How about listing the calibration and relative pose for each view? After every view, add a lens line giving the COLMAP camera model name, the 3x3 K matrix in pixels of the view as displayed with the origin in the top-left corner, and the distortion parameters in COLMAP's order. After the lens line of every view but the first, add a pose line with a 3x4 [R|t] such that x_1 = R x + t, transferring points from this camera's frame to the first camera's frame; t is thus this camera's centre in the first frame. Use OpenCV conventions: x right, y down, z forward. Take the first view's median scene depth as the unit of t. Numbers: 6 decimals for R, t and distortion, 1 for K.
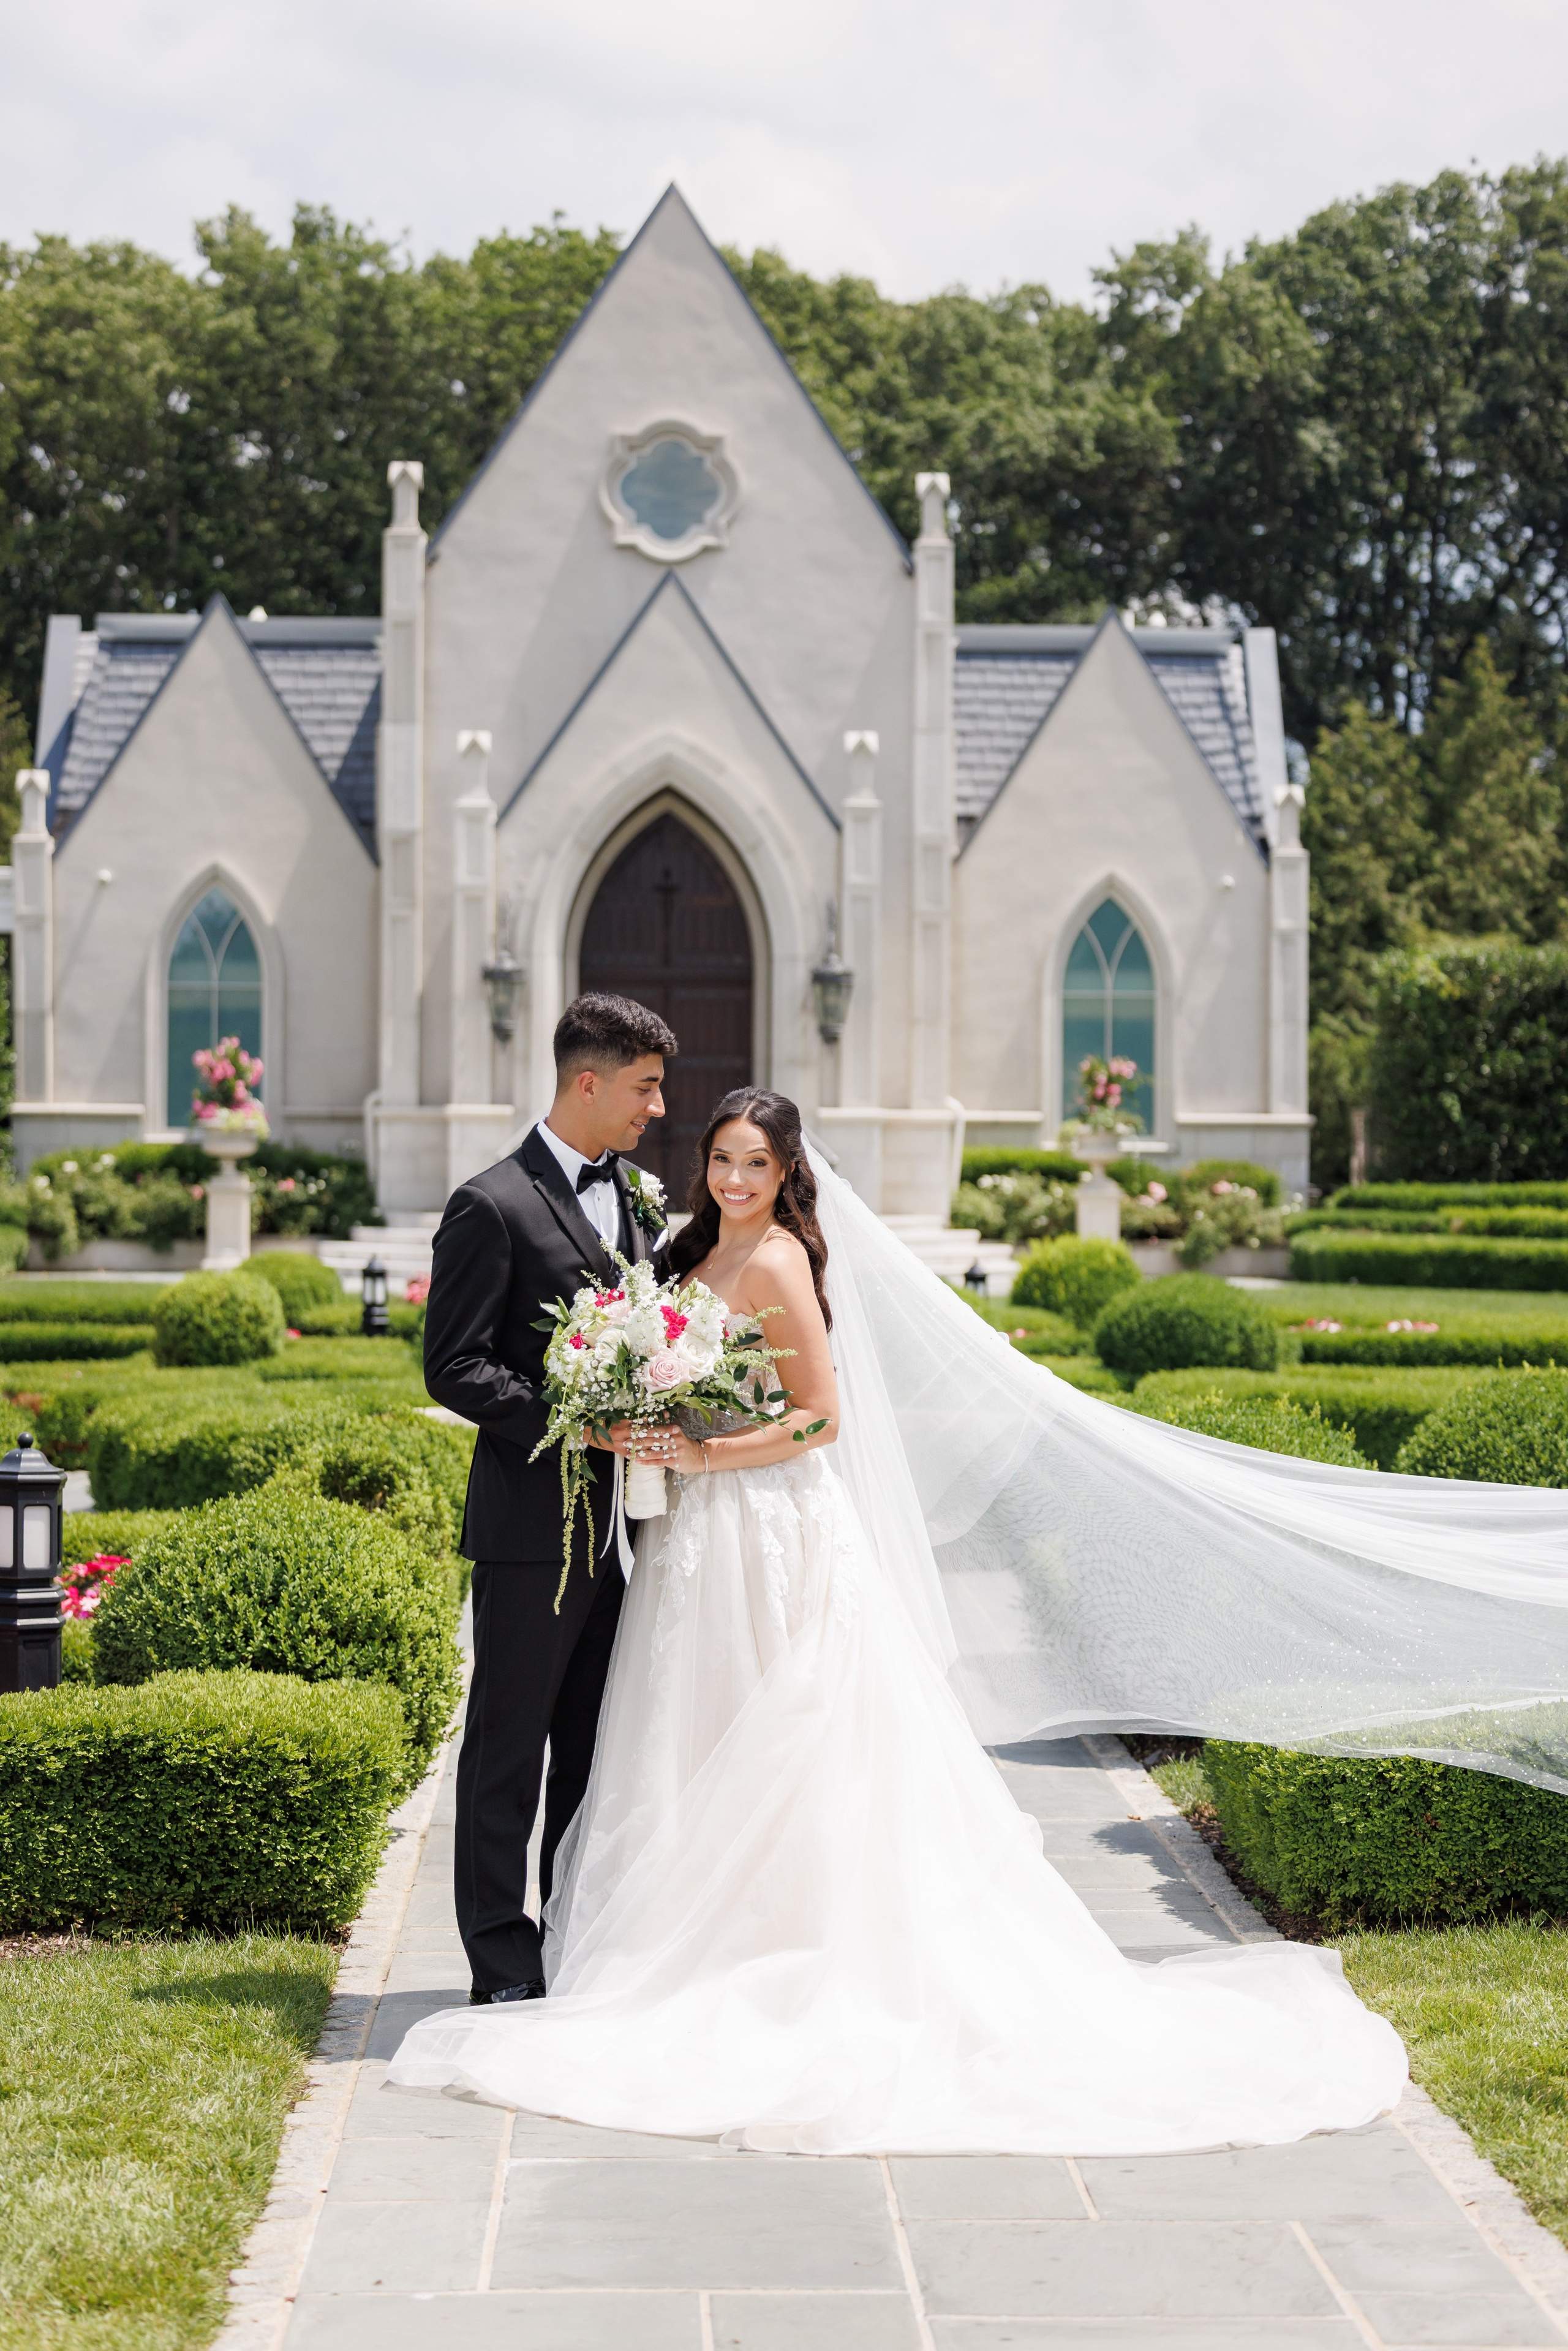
lens RADIAL K [[4721.8, 0, 784.0], [0, 4721.8, 1175.5], [0, 0, 1]] dist [-0.039231, 0.083079]
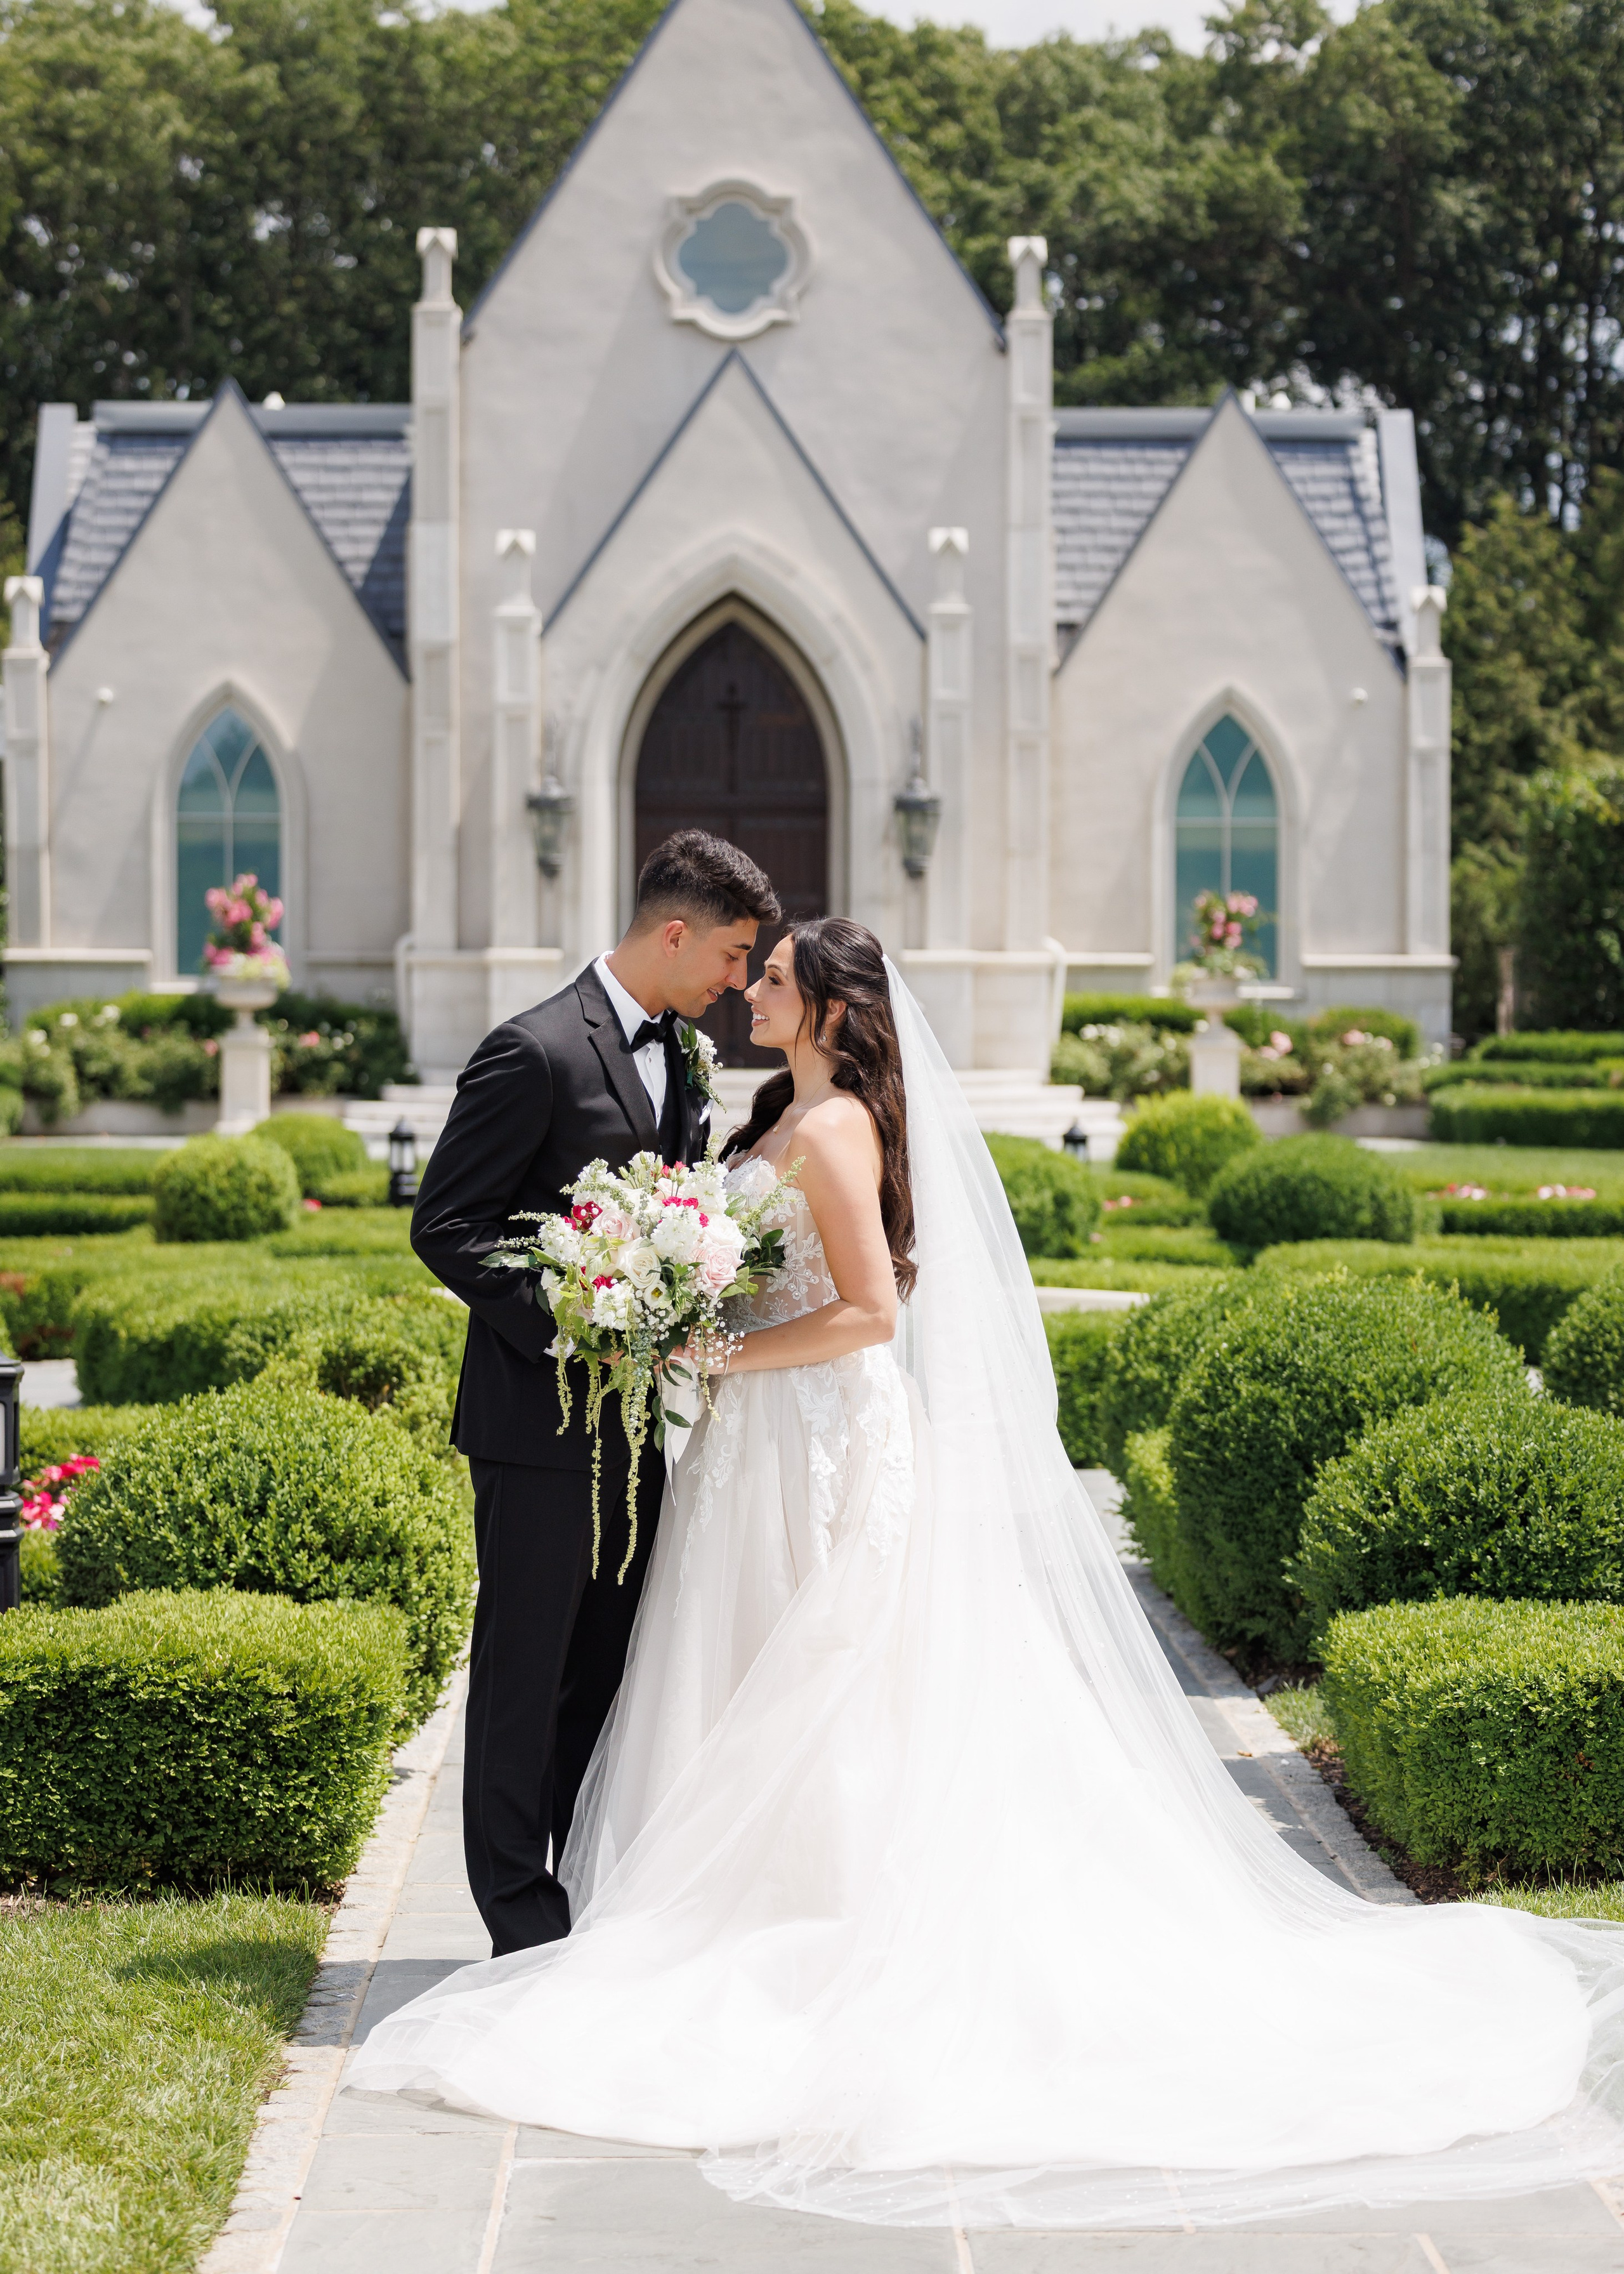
lens RADIAL K [[5226.3, 0, 769.2], [0, 5226.3, 1216.2], [0, 0, 1]] dist [-0.038568, -0.080907]
pose [[0.999806, -0.003533, -0.019386, 0.001161], [0.004230, 0.999342, 0.036023, 0.000212], [0.019246, -0.036098, 0.999163, 0.007476]]
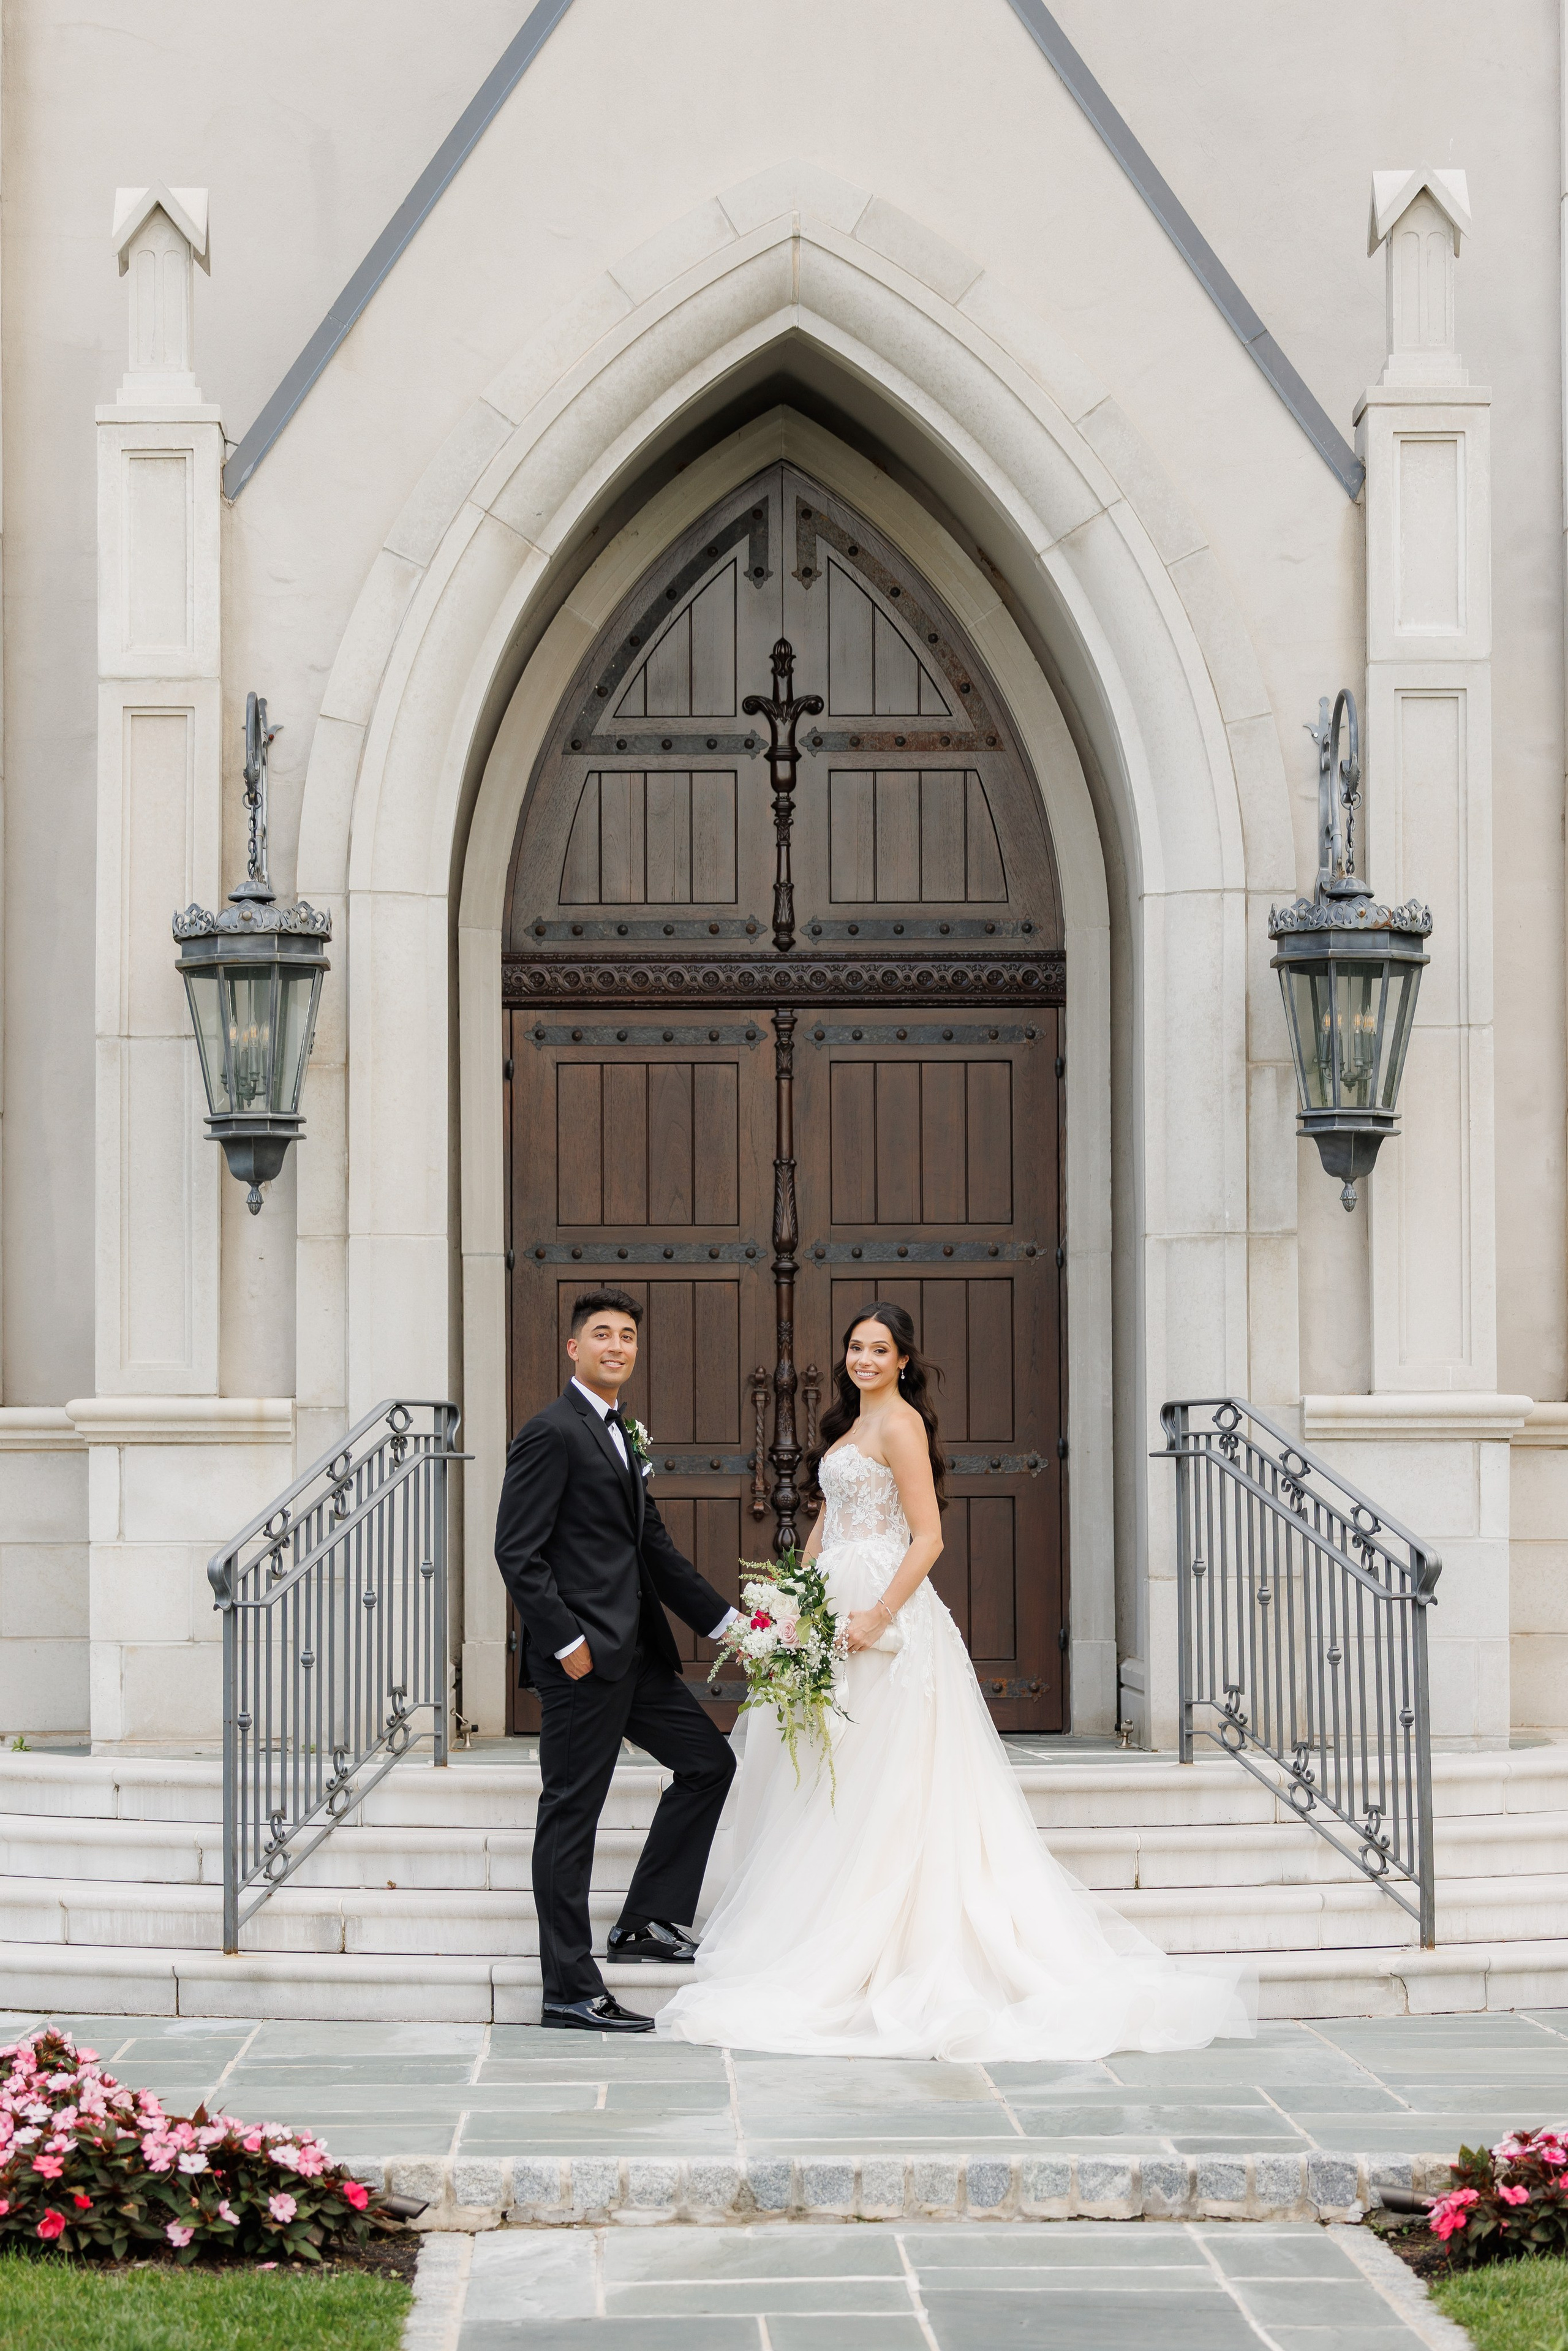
lens RADIAL K [[7625.6, 0, 784.0], [0, 7625.6, 1175.5], [0, 0, 1]] dist [0.035862, 0.143444]
pose [[0.999918, -0.006265, 0.011183, -0.031052], [0.007286, 0.995573, -0.093709, 0.017523], [-0.010546, 0.093782, 0.995537, 0.511174]]
